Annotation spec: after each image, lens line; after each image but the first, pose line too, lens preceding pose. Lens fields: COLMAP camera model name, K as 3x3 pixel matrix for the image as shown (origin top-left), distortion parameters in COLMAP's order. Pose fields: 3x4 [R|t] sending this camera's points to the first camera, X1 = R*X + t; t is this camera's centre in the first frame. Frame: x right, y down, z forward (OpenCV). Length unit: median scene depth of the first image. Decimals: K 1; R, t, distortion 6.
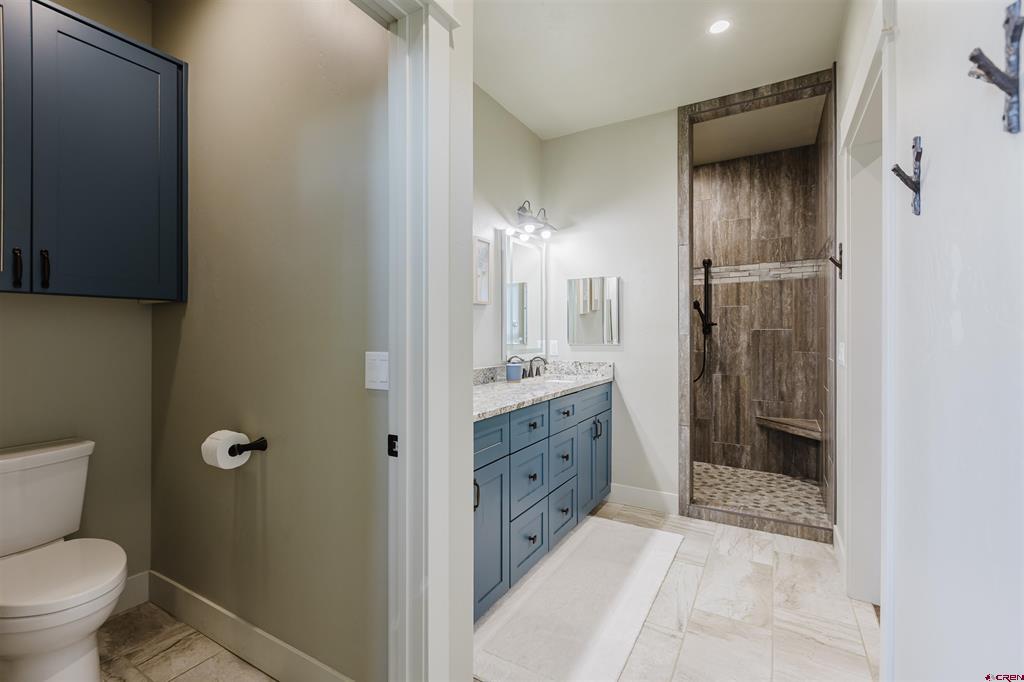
lens RADIAL K [[457.0, 0, 511.0], [0, 457.0, 332.3], [0, 0, 1]] dist [0.001592, -0.002268]
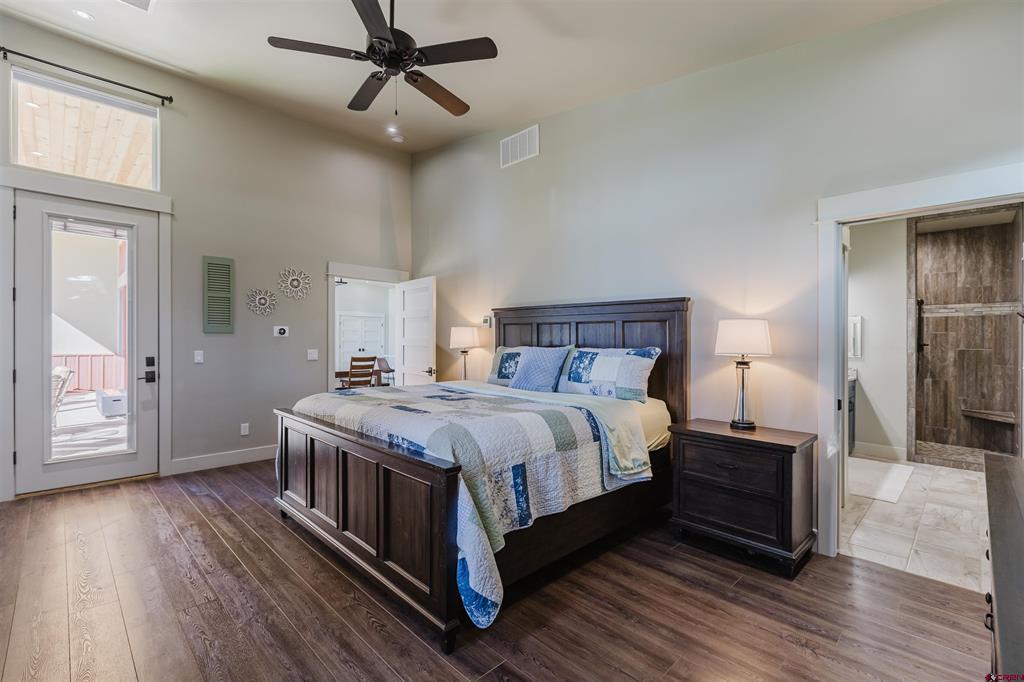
lens RADIAL K [[457.0, 0, 509.9], [0, 457.0, 335.1], [0, 0, 1]] dist [0.001592, -0.002268]
pose [[0.964521, 0.010992, -0.263779, -0.466468], [-0.013615, 0.999874, -0.008118, -0.019424], [0.263657, 0.011421, 0.964549, -0.779512]]
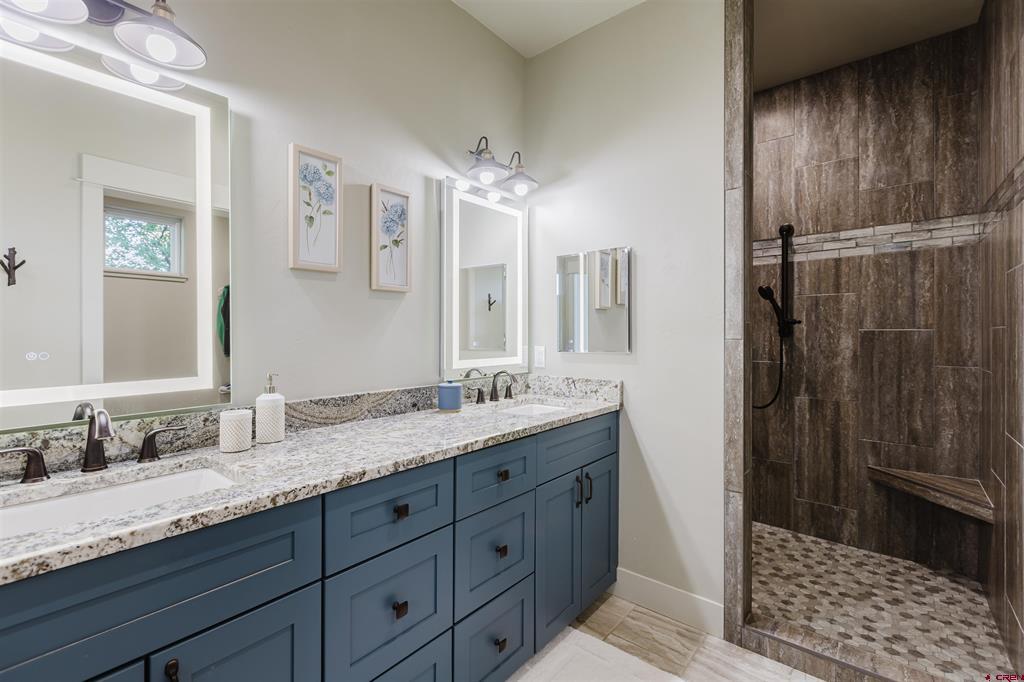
lens RADIAL K [[457.0, 0, 507.8], [0, 457.0, 333.9], [0, 0, 1]] dist [0.001592, -0.002268]
pose [[0.985359, 0.001515, -0.170485, 0.149193], [-0.001029, 0.999995, 0.002938, -0.001935], [0.170489, -0.002719, 0.985356, 0.285060]]
